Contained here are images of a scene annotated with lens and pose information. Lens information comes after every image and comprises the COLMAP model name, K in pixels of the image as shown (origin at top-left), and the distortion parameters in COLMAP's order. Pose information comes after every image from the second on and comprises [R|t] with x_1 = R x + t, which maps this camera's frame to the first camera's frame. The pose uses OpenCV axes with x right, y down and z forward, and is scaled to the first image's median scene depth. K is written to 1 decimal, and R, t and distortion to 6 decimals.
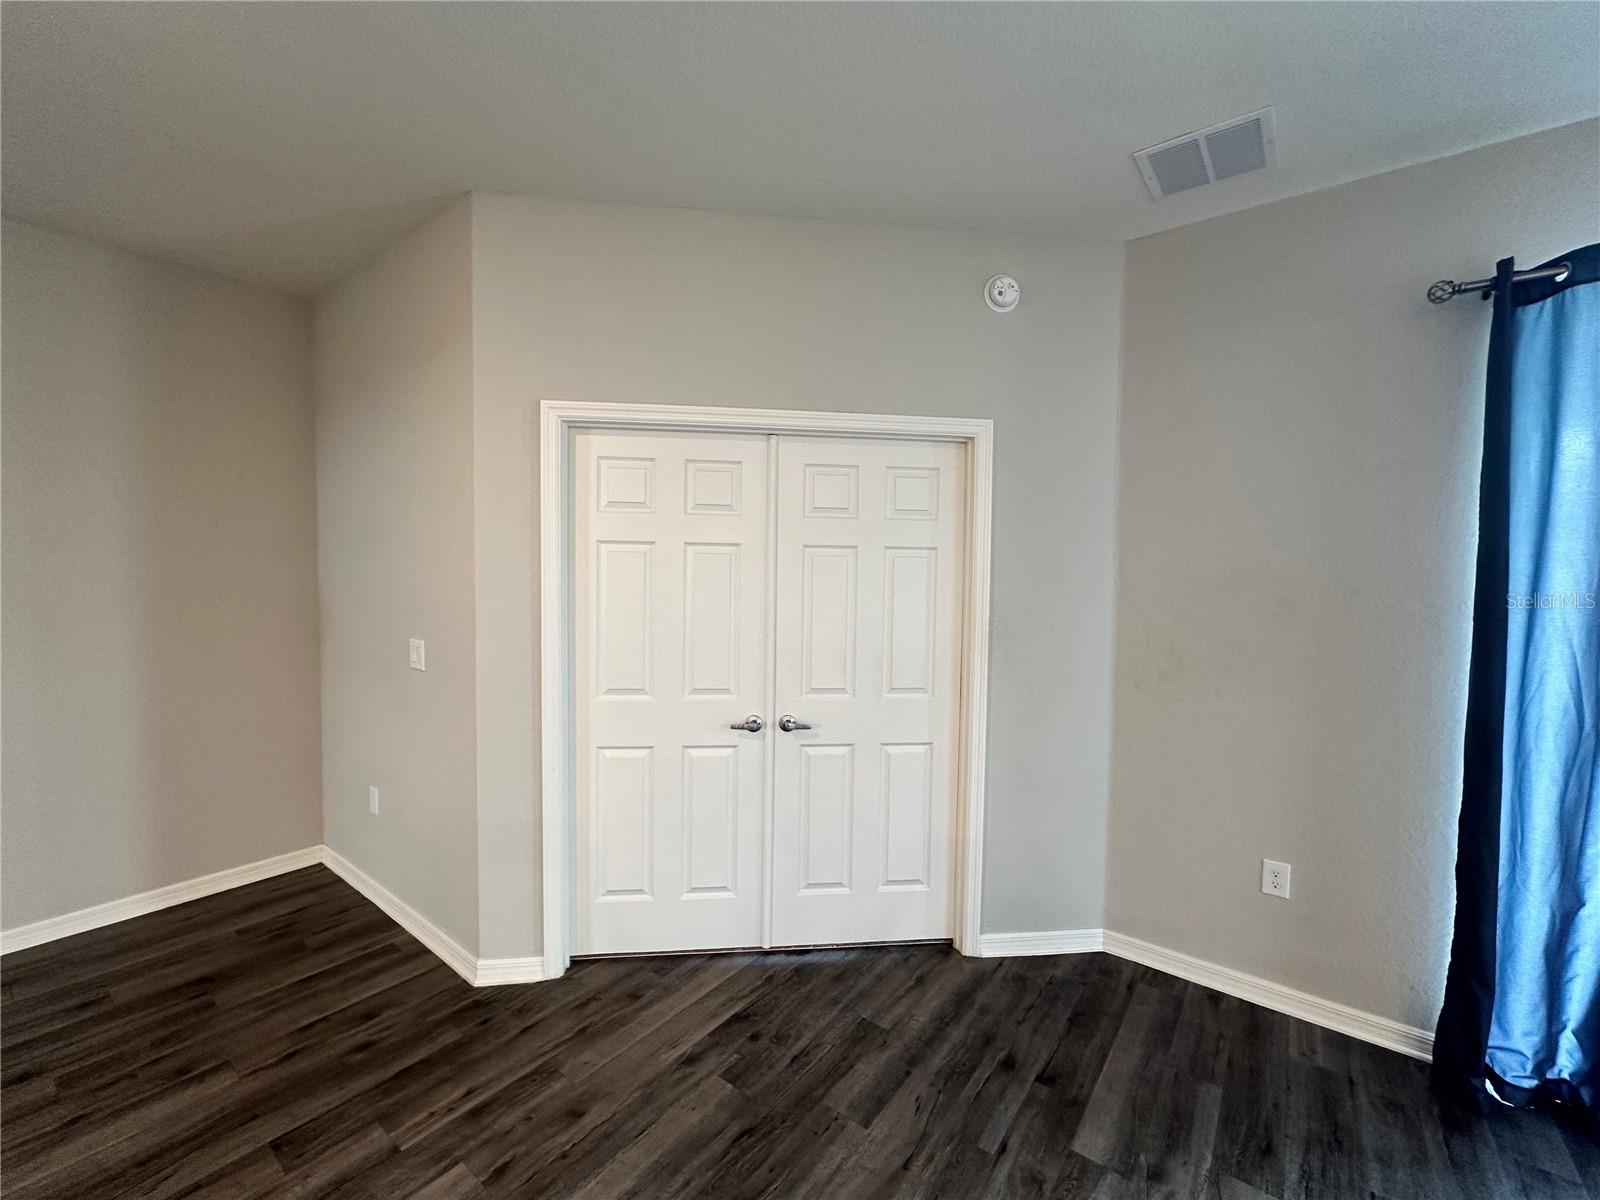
lens RADIAL K [[657.8, 0, 800.0], [0, 657.8, 600.0], [0, 0, 1]] dist [-0.001852, 0.000454]
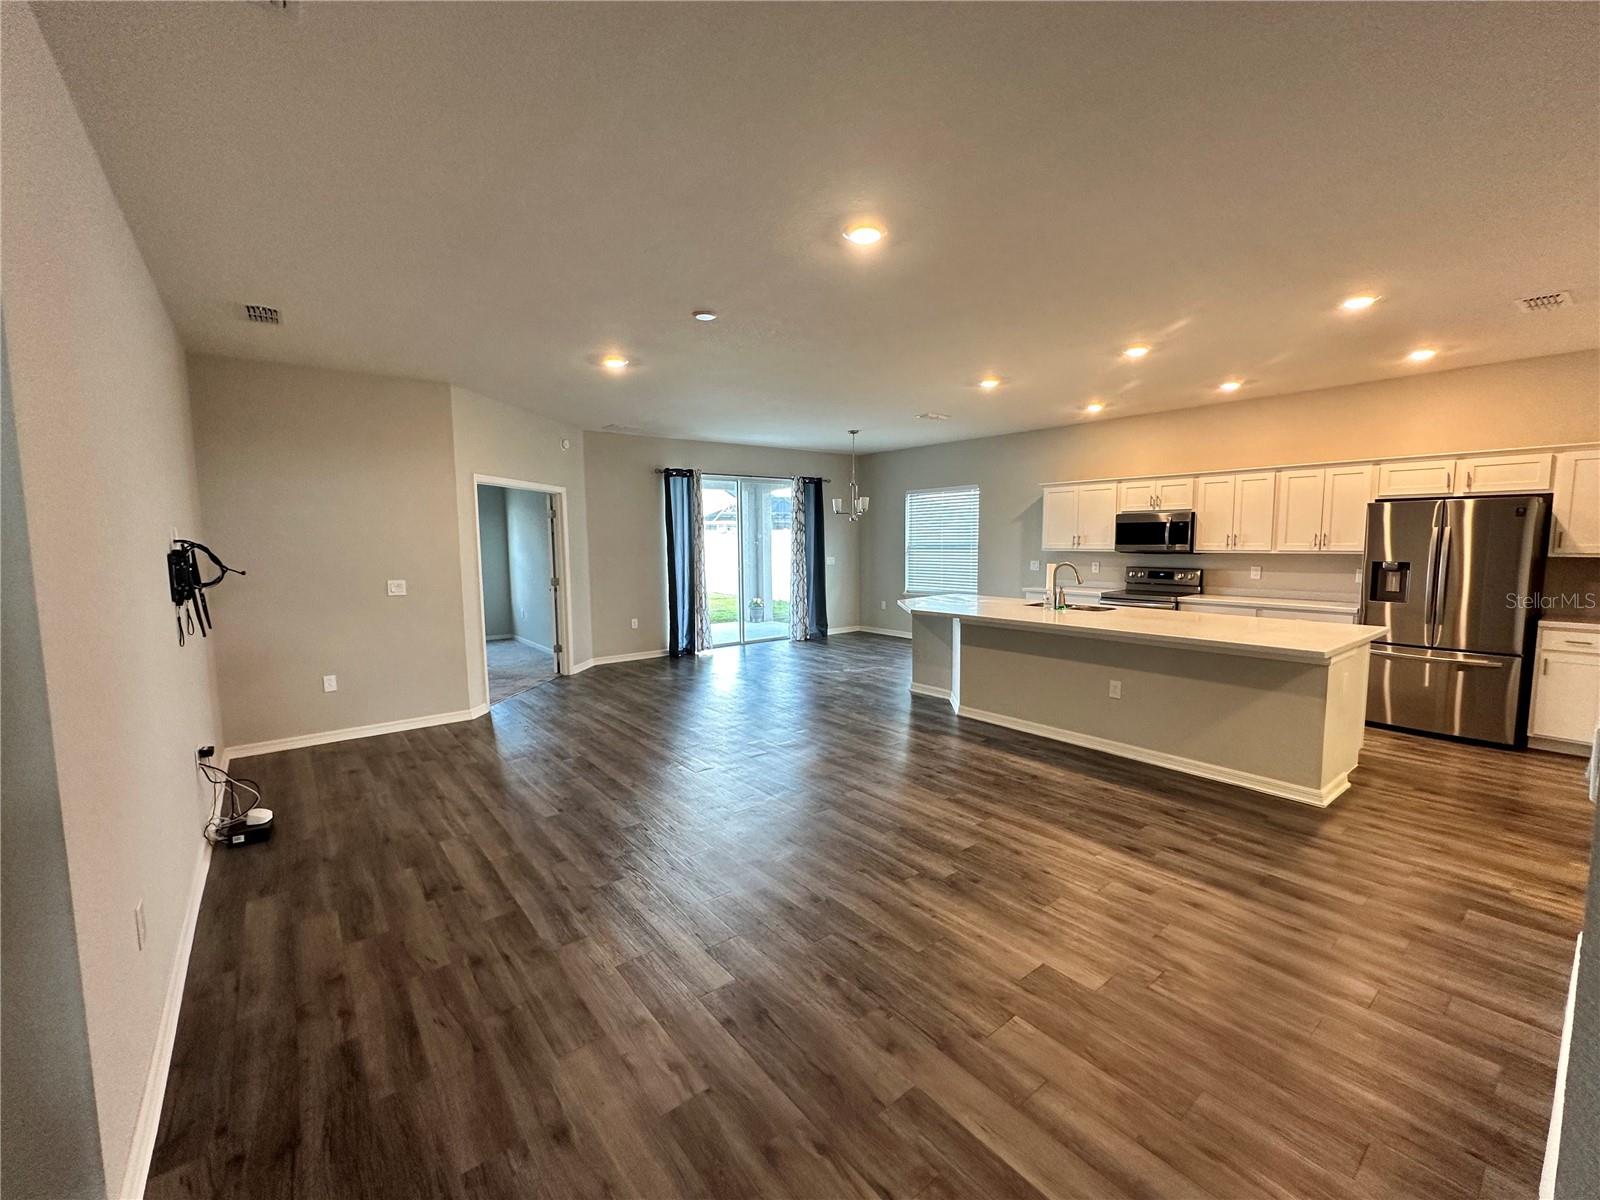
lens RADIAL K [[657.8, 0, 800.0], [0, 657.8, 600.0], [0, 0, 1]] dist [-0.001852, 0.000454]
pose [[0.236420, -0.111715, 0.965207, -2.323455], [0.056281, 0.993275, 0.101178, -0.014064], [-0.970019, 0.030403, 0.241118, -0.684984]]
